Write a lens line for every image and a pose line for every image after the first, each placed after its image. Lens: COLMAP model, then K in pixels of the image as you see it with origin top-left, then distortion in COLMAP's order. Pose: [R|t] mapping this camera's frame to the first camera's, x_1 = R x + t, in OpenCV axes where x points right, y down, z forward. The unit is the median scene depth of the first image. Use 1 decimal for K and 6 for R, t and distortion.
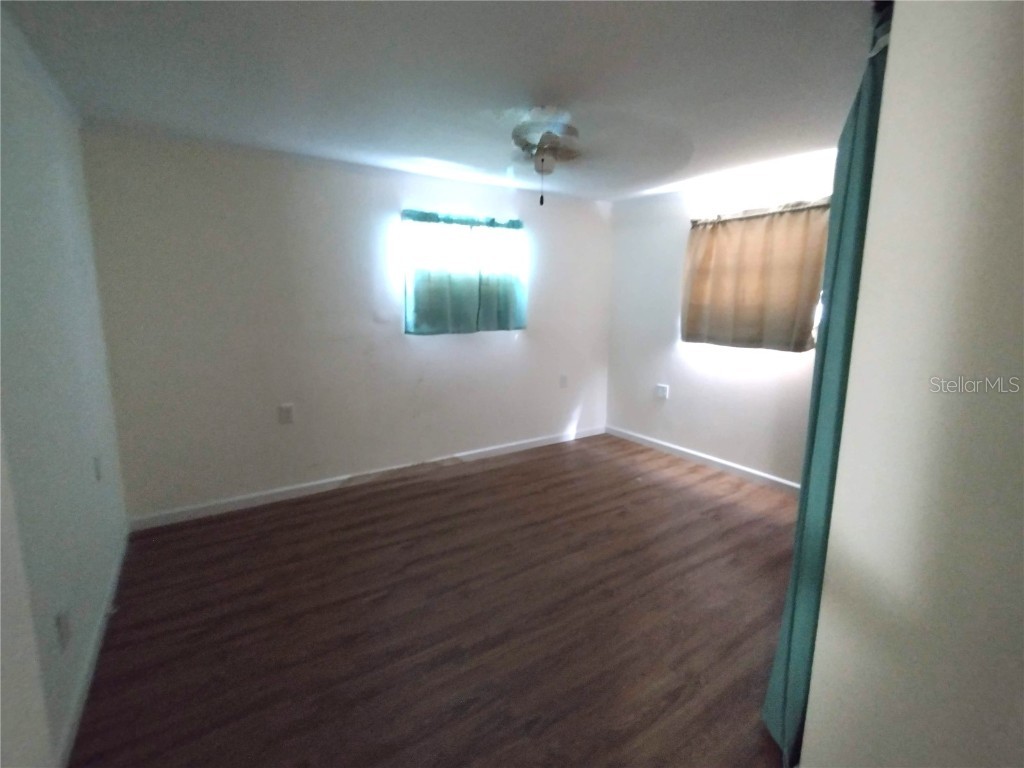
lens RADIAL K [[478.2, 0, 520.2], [0, 478.2, 385.1], [0, 0, 1]] dist [-0.010686, 0.000870]
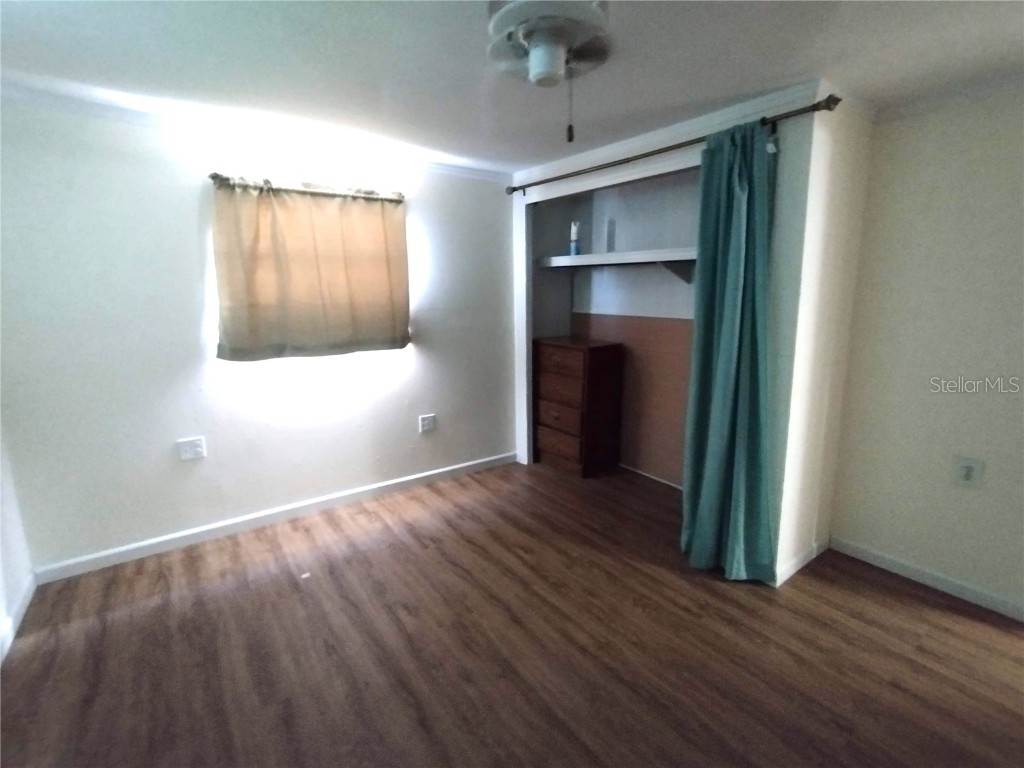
lens RADIAL K [[478.2, 0, 520.9], [0, 478.2, 374.9], [0, 0, 1]] dist [-0.010686, 0.000870]
pose [[-0.049627, -0.189740, 0.980579, -0.363782], [0.177311, 0.964520, 0.195606, -0.148303], [-0.982903, 0.183575, -0.014224, 0.703902]]
